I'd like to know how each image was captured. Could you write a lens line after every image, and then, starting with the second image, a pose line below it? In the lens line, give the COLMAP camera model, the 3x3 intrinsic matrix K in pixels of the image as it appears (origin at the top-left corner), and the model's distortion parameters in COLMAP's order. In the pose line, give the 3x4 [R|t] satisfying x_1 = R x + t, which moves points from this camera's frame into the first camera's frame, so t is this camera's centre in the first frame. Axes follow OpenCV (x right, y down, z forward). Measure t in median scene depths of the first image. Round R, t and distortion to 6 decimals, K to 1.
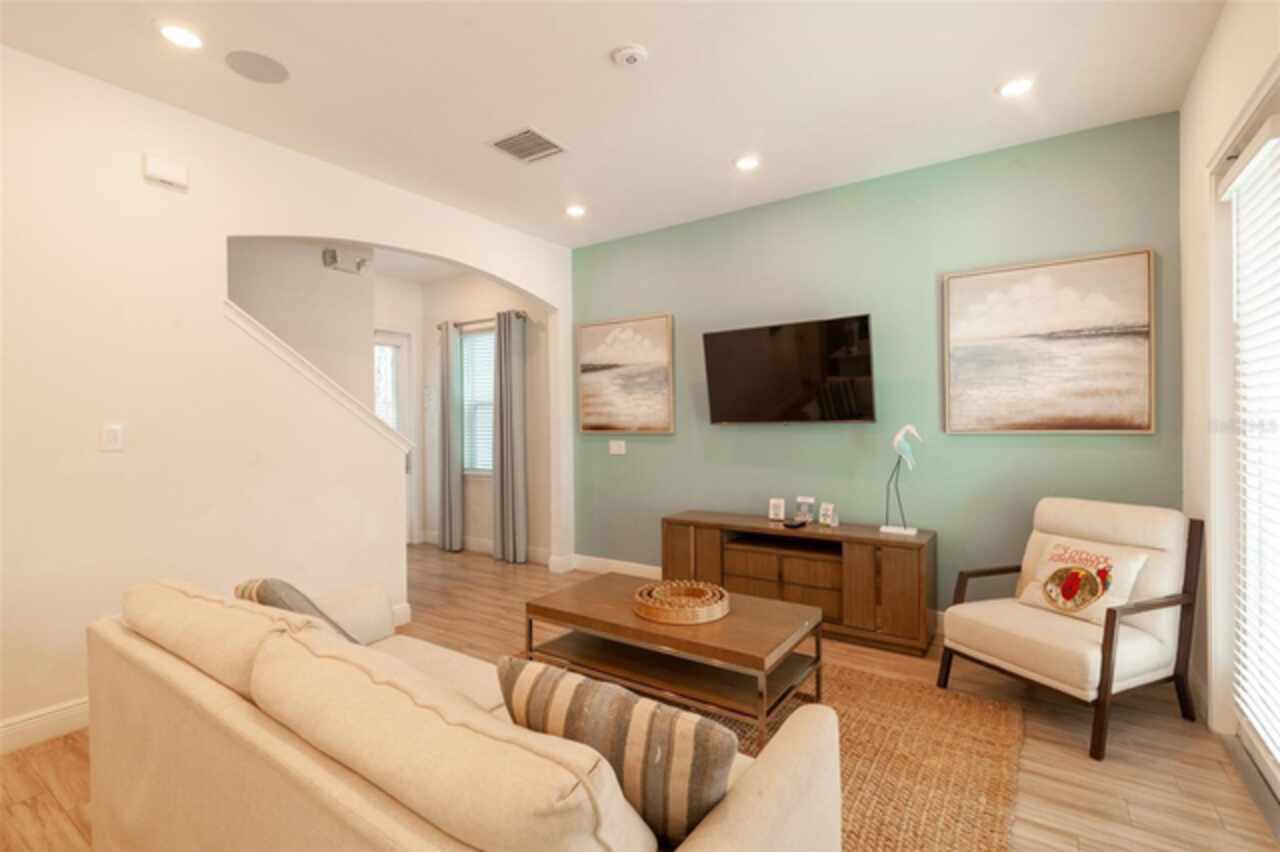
lens RADIAL K [[582.8, 0, 640.8], [0, 582.8, 431.8], [0, 0, 1]] dist [-0.000061, -0.000038]
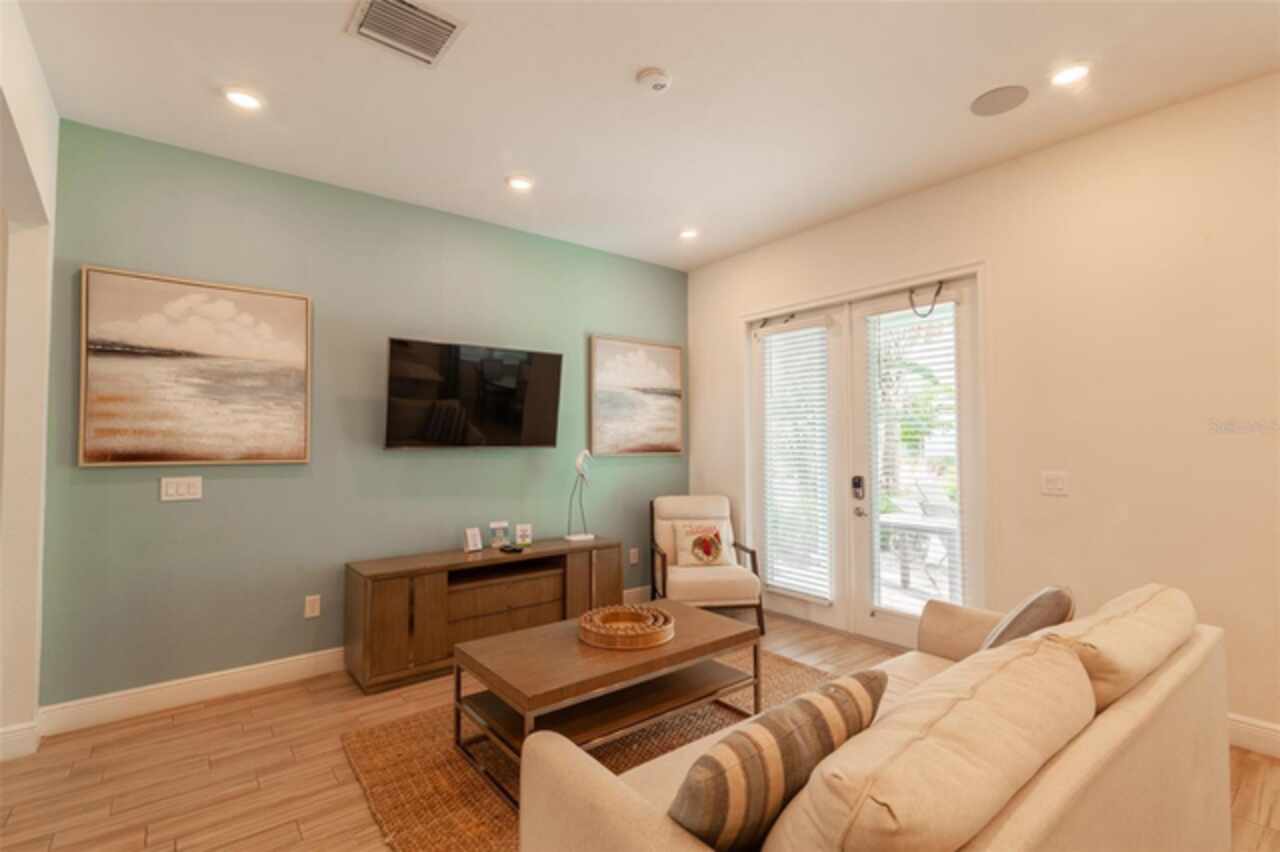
lens RADIAL K [[582.8, 0, 642.9], [0, 582.8, 429.4], [0, 0, 1]] dist [-0.000061, -0.000038]
pose [[0.286729, 0.028561, 0.957586, -0.635223], [0.012719, 0.999354, -0.033616, -0.010988], [-0.957927, 0.021818, 0.286180, 0.489771]]
